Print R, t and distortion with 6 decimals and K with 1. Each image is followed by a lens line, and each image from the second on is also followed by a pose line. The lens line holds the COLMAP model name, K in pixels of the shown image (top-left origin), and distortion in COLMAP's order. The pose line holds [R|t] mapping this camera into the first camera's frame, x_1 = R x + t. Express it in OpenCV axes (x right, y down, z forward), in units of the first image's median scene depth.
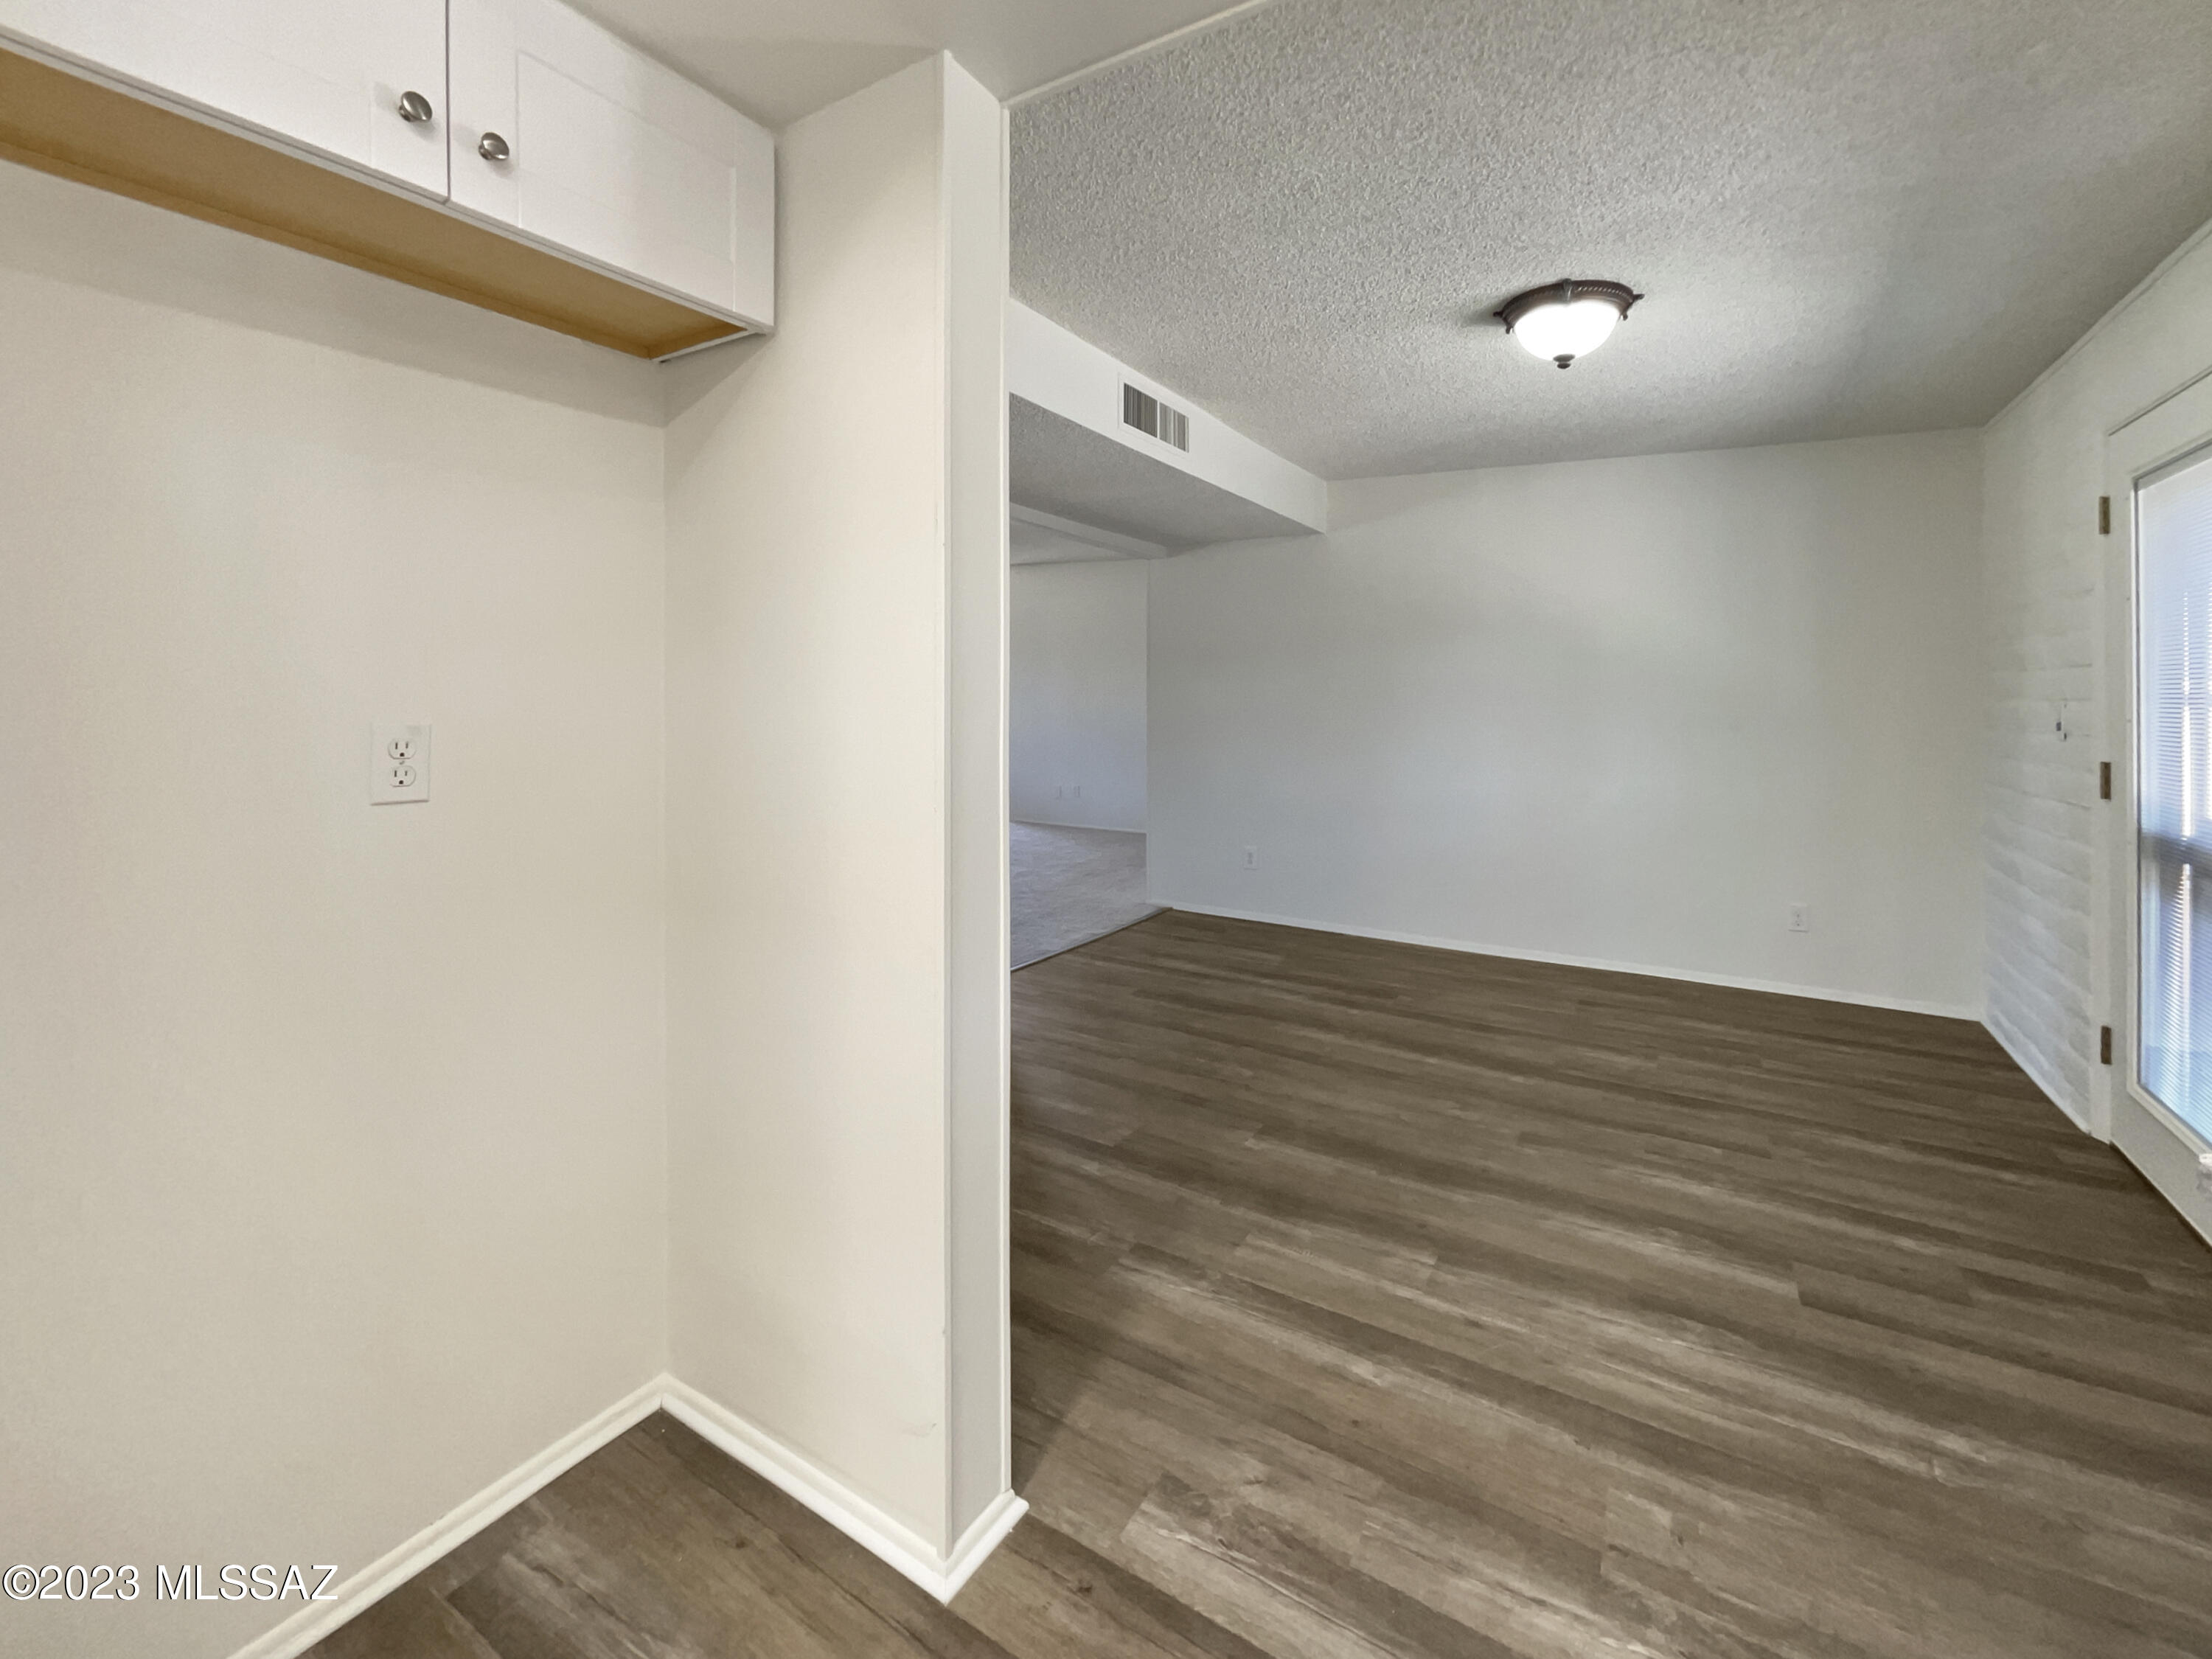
lens RADIAL K [[936.6, 0, 1119.0], [0, 936.6, 821.7], [0, 0, 1]] dist [0.002161, 0.001689]
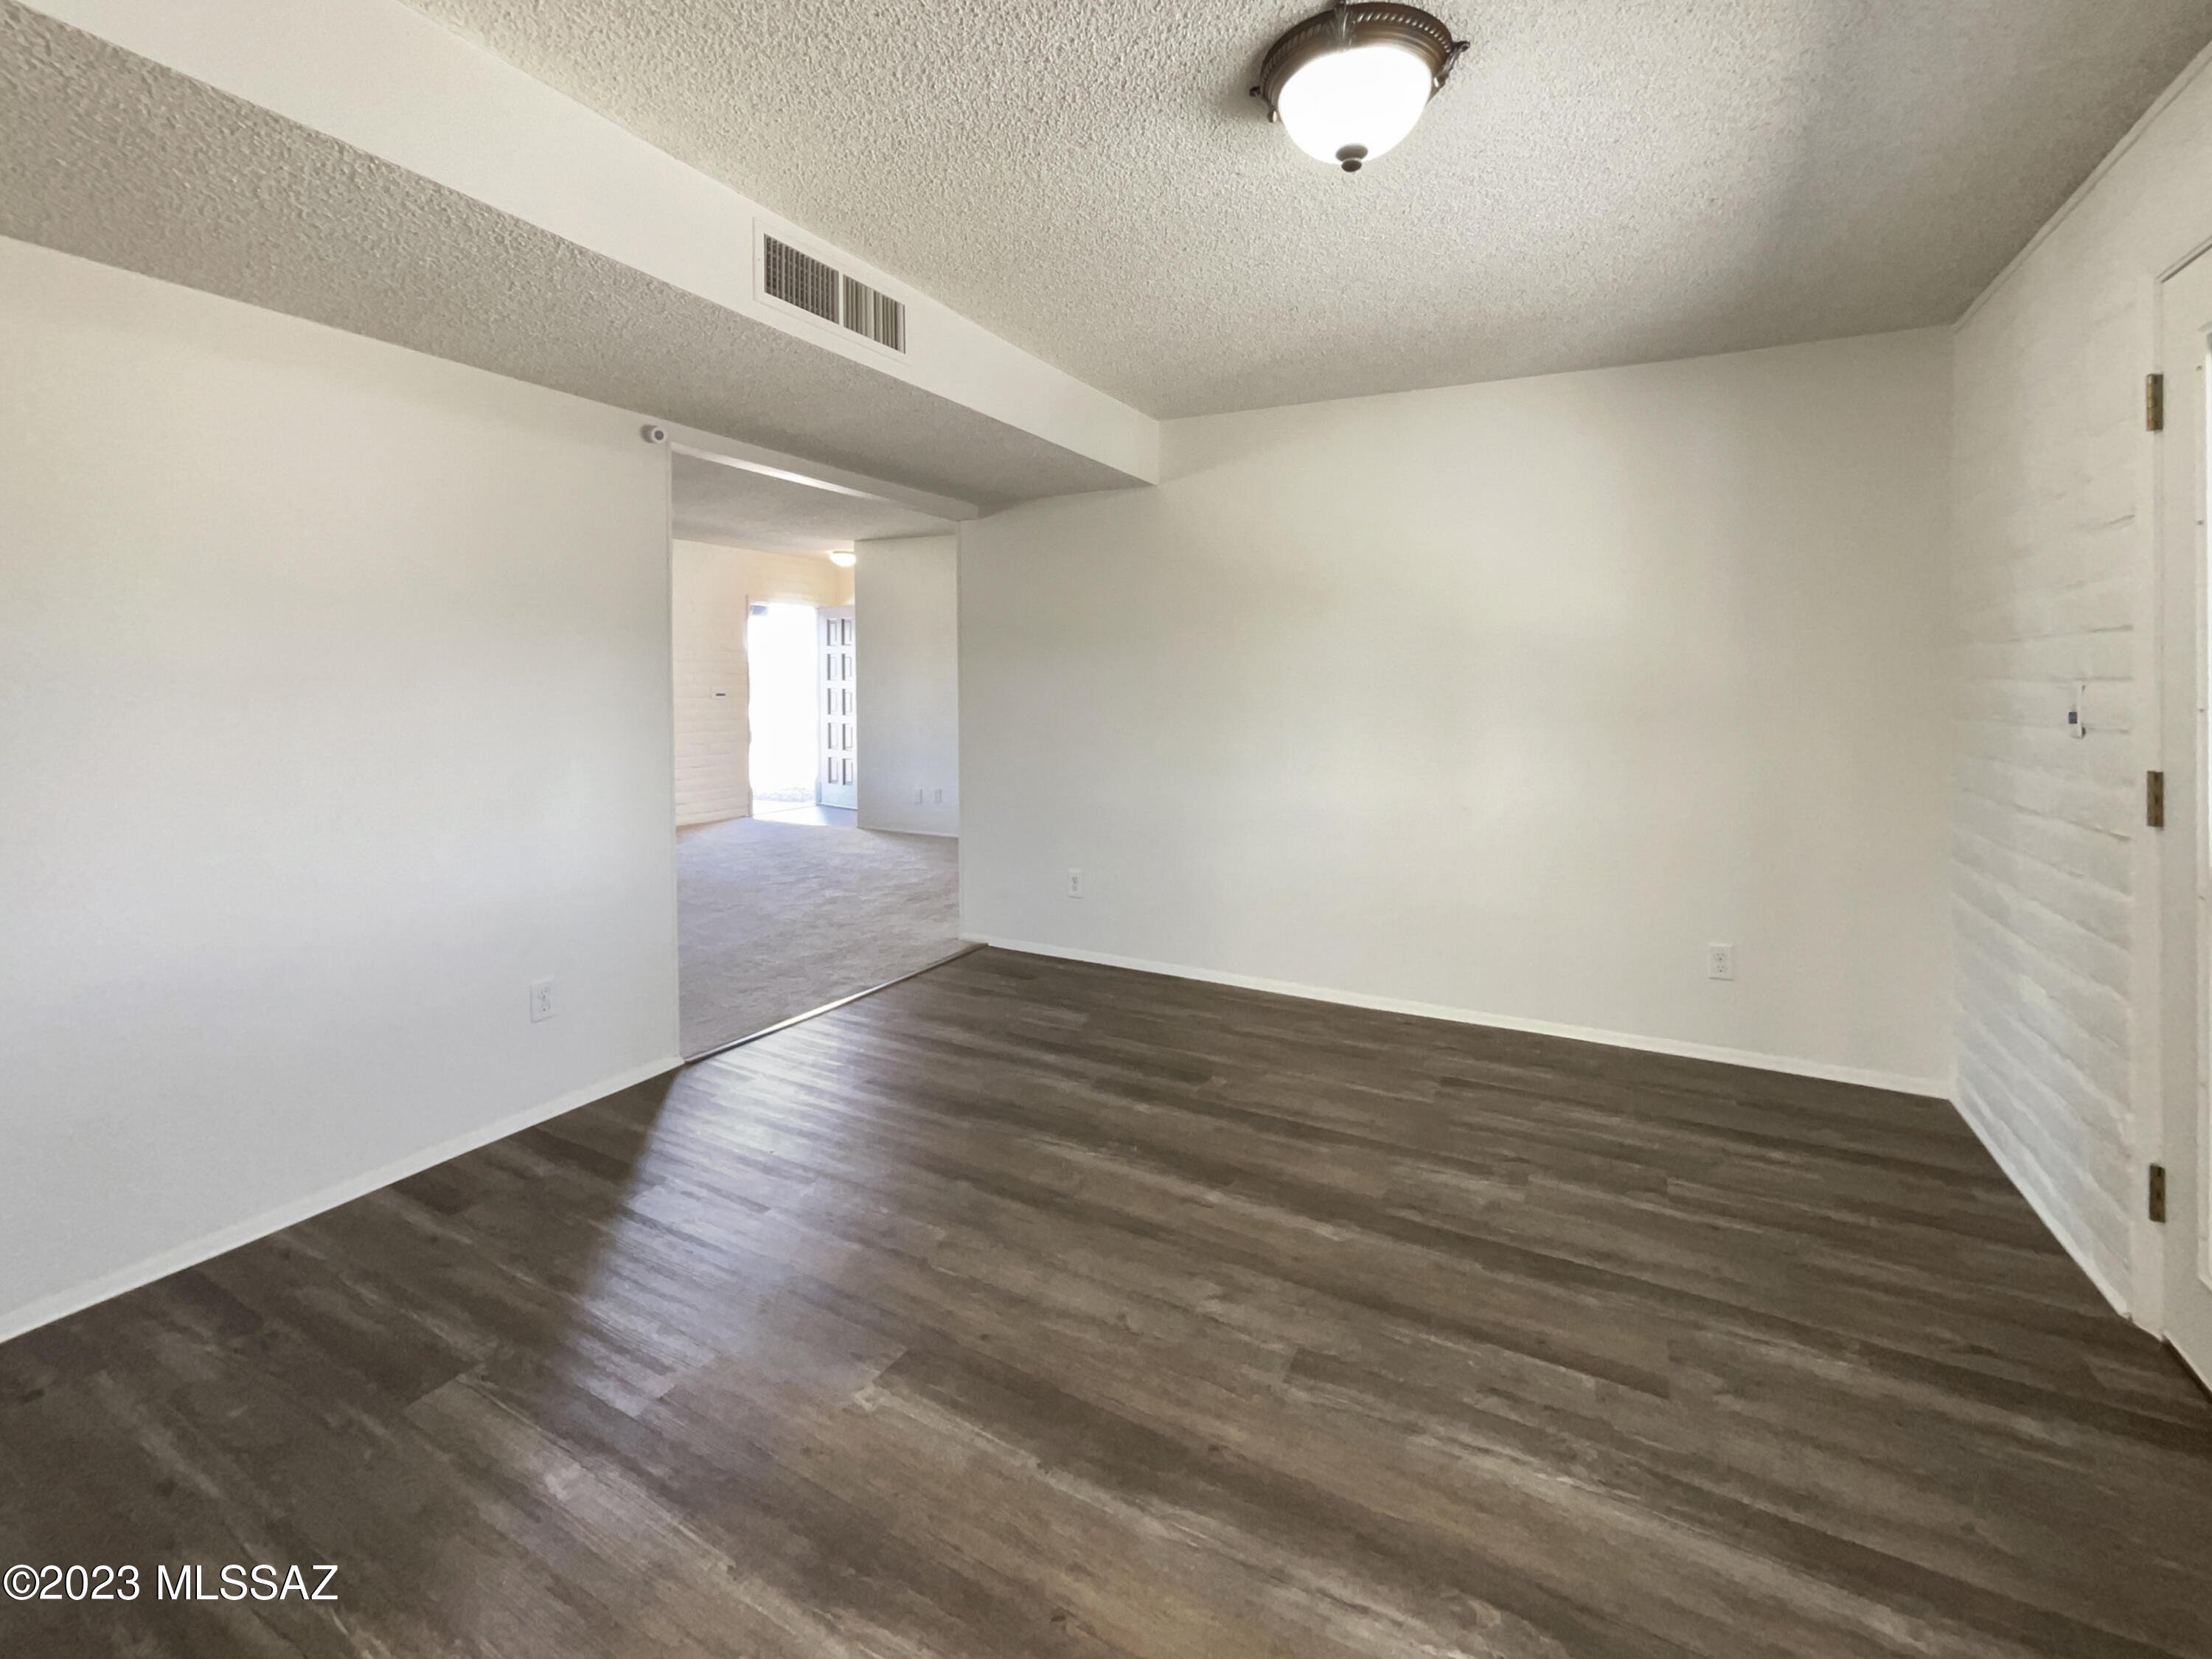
lens RADIAL K [[936.6, 0, 1102.5], [0, 936.6, 831.2], [0, 0, 1]] dist [0.002161, 0.001689]
pose [[0.999292, -0.015020, 0.034499, 0.255995], [0.014397, 0.999730, 0.018214, -0.041447], [-0.034763, -0.017704, 0.999239, 0.332019]]
